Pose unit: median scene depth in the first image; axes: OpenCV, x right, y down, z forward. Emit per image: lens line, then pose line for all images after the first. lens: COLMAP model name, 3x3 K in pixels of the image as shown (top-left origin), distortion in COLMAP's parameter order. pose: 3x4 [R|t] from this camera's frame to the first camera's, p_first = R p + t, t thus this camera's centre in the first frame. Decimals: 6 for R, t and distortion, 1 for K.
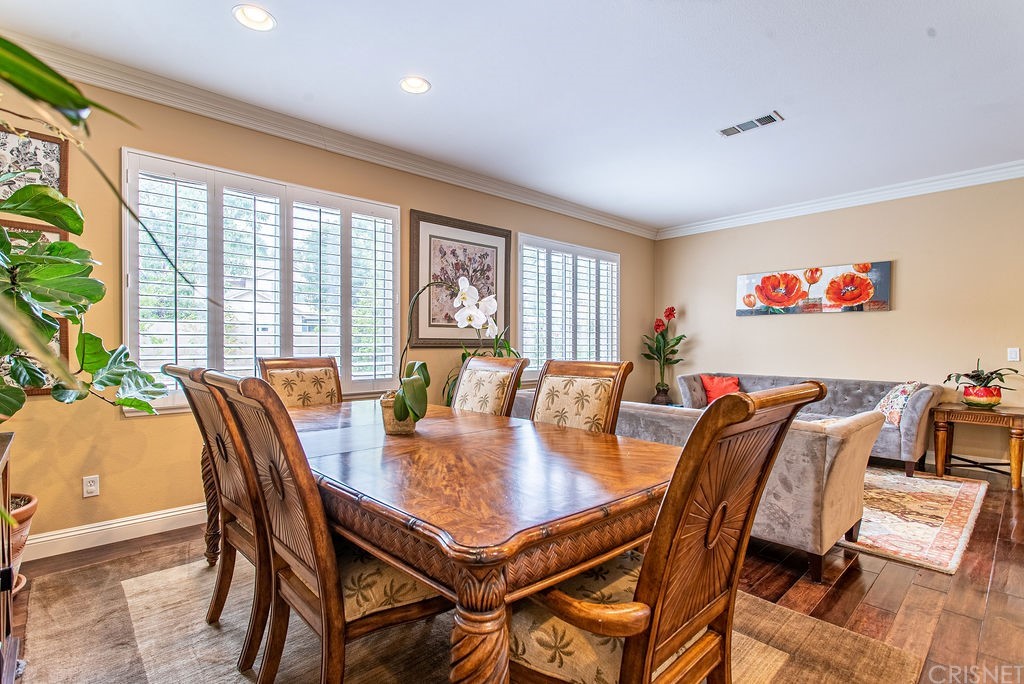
lens RADIAL K [[490.8, 0, 511.7], [0, 490.8, 340.4], [0, 0, 1]] dist [-0.002362, 0.002569]
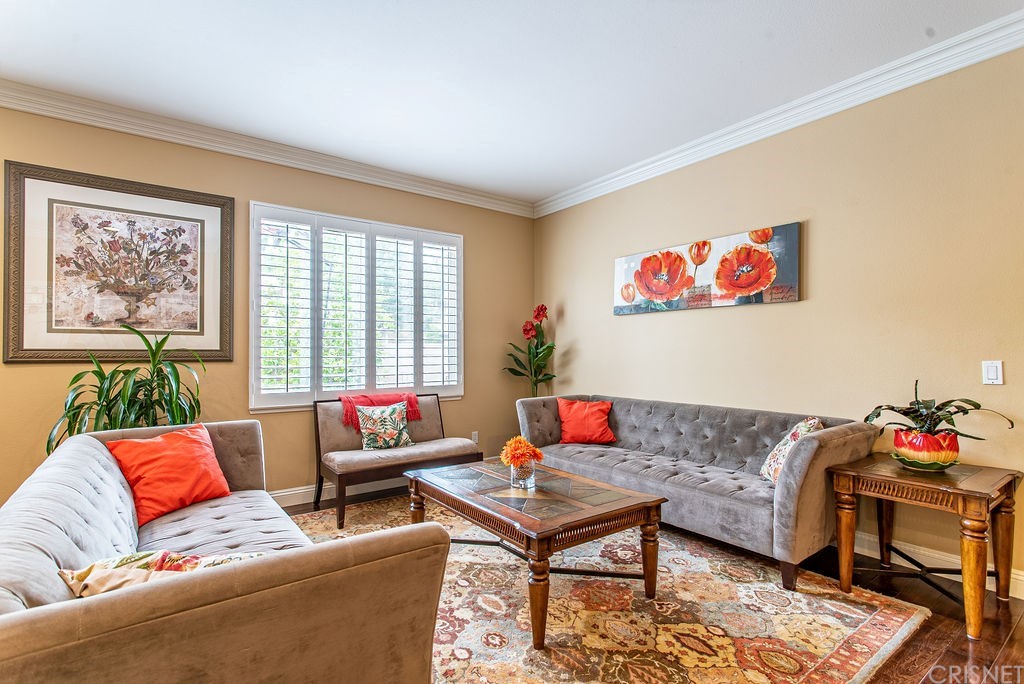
lens RADIAL K [[490.8, 0, 506.4], [0, 490.8, 342.9], [0, 0, 1]] dist [-0.002362, 0.002569]
pose [[0.993516, -0.007031, -0.113478, 0.453823], [0.005324, 0.999868, -0.015337, 0.000649], [0.113571, 0.014634, 0.993422, 0.324049]]
